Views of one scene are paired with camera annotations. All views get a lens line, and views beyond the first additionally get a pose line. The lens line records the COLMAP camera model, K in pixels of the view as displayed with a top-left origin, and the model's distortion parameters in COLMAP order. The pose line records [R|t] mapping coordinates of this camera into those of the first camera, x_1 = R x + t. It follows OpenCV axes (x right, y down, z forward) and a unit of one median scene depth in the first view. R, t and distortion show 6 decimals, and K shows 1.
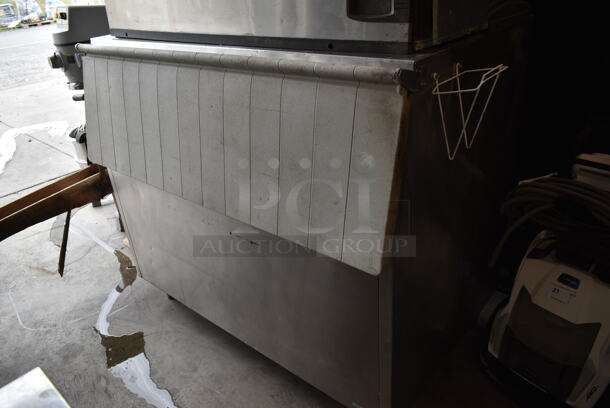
lens RADIAL K [[454.6, 0, 308.9], [0, 454.6, 197.7], [0, 0, 1]] dist [-0.011106, 0.001944]
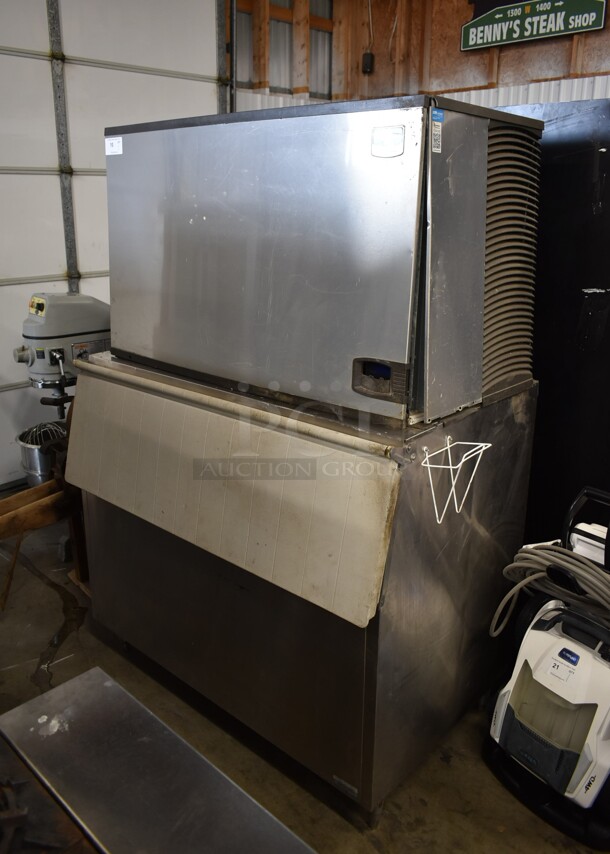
lens RADIAL K [[690.9, 0, 303.8], [0, 690.9, 393.5], [0, 0, 1]] dist [-0.018540, -0.002330]
pose [[0.996583, 0.082560, -0.002378, -0.023241], [-0.081457, 0.977693, -0.193602, -0.030835], [-0.013658, 0.193134, 0.981077, -0.499704]]
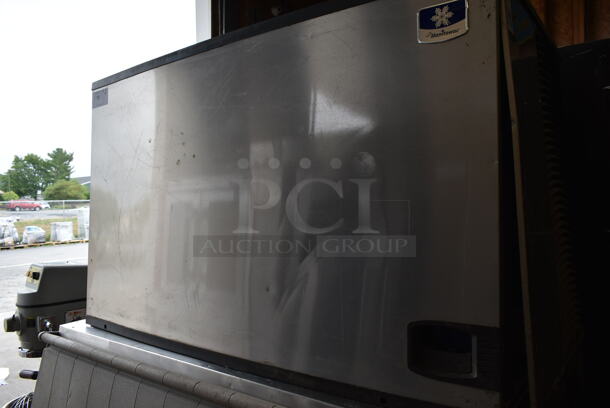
lens RADIAL K [[455.9, 0, 306.9], [0, 455.9, 212.7], [0, 0, 1]] dist [-0.017837, 0.006183]
pose [[0.996553, 0.054630, 0.062430, -0.107998], [-0.021150, 0.895003, -0.445559, -0.205592], [-0.080216, 0.442703, 0.893073, 0.146434]]
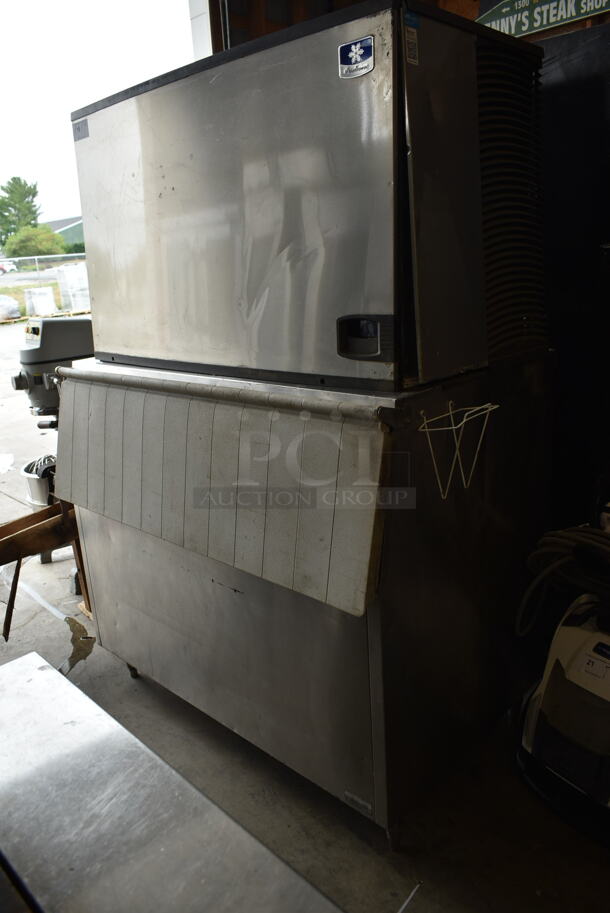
lens RADIAL K [[682.3, 0, 312.8], [0, 682.3, 455.4], [0, 0, 1]] dist [-0.017837, 0.006183]
pose [[0.998499, 0.027604, -0.047313, 0.076177], [-0.035815, 0.982537, -0.182590, 0.073564], [0.041447, 0.184010, 0.982050, -0.325315]]
